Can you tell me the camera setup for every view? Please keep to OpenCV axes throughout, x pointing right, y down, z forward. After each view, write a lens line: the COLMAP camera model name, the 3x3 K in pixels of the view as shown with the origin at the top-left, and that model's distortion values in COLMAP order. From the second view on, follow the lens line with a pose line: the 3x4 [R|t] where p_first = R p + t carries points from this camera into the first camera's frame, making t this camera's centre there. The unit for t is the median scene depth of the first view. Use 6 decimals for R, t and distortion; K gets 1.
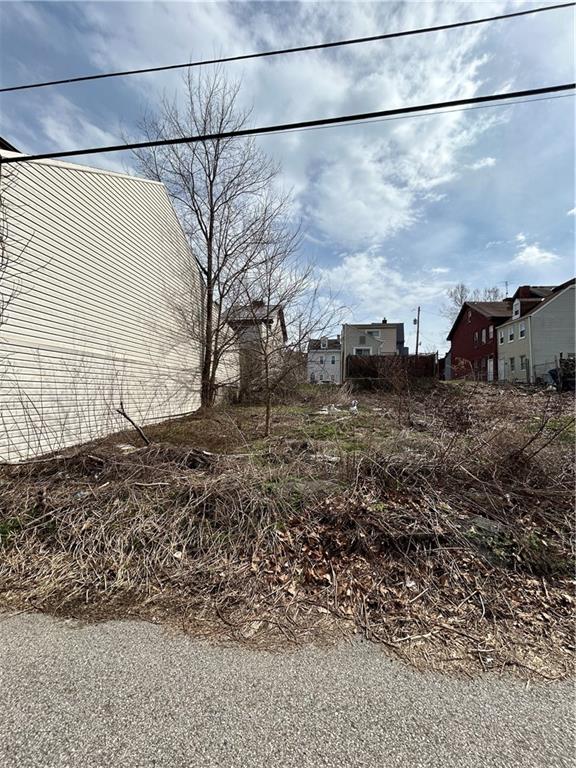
lens RADIAL K [[303.6, 0, 293.2], [0, 303.6, 380.6], [0, 0, 1]] dist [-0.001309, -0.000758]
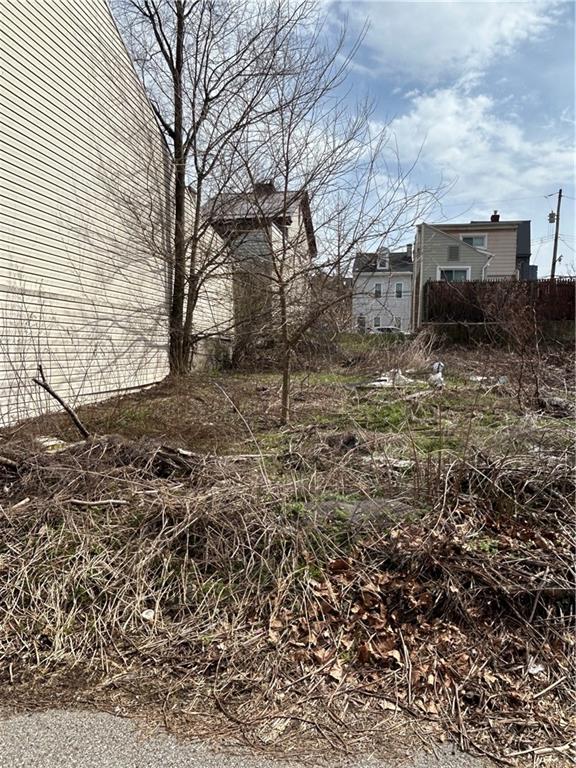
lens RADIAL K [[534.7, 0, 290.0], [0, 534.7, 383.0], [0, 0, 1]] dist [-0.007257, -0.007292]
pose [[0.998627, -0.000817, -0.052386, -0.021186], [0.006067, 0.994955, 0.100142, 0.002483], [0.052040, -0.100322, 0.993593, -0.003594]]
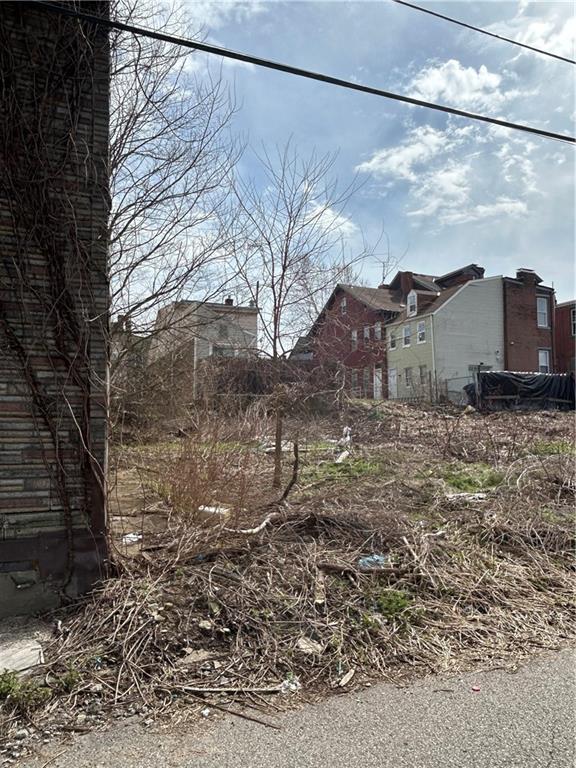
lens RADIAL K [[549.6, 0, 284.2], [0, 549.6, 378.3], [0, 0, 1]] dist [0.004914, 0.001469]
pose [[0.860779, 0.017232, 0.508687, -0.565516], [0.002729, 0.999256, -0.038468, 0.002967], [-0.508971, 0.034500, 0.860092, -0.003847]]
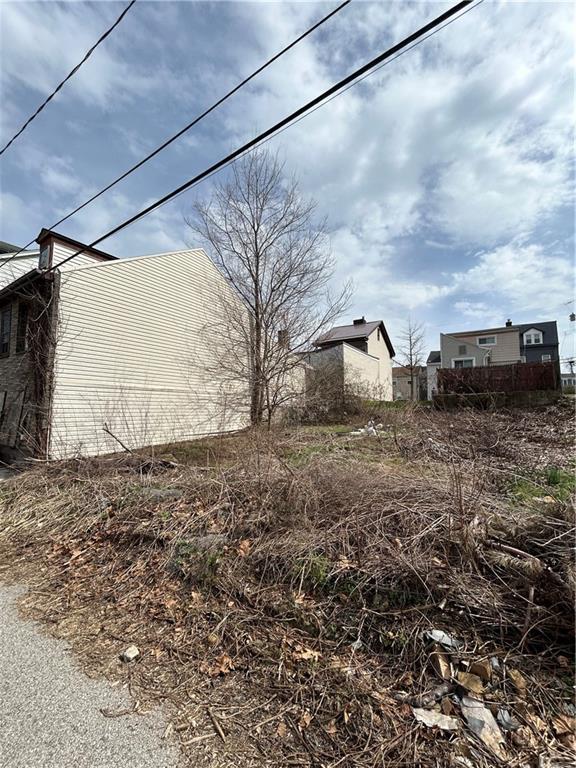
lens RADIAL K [[303.6, 0, 298.7], [0, 303.6, 371.5], [0, 0, 1]] dist [-0.001309, -0.000758]
pose [[0.905777, -0.062576, -0.419110, 0.412637], [0.025279, 0.995254, -0.093965, -0.005447], [0.423001, 0.074517, 0.903060, 0.039408]]
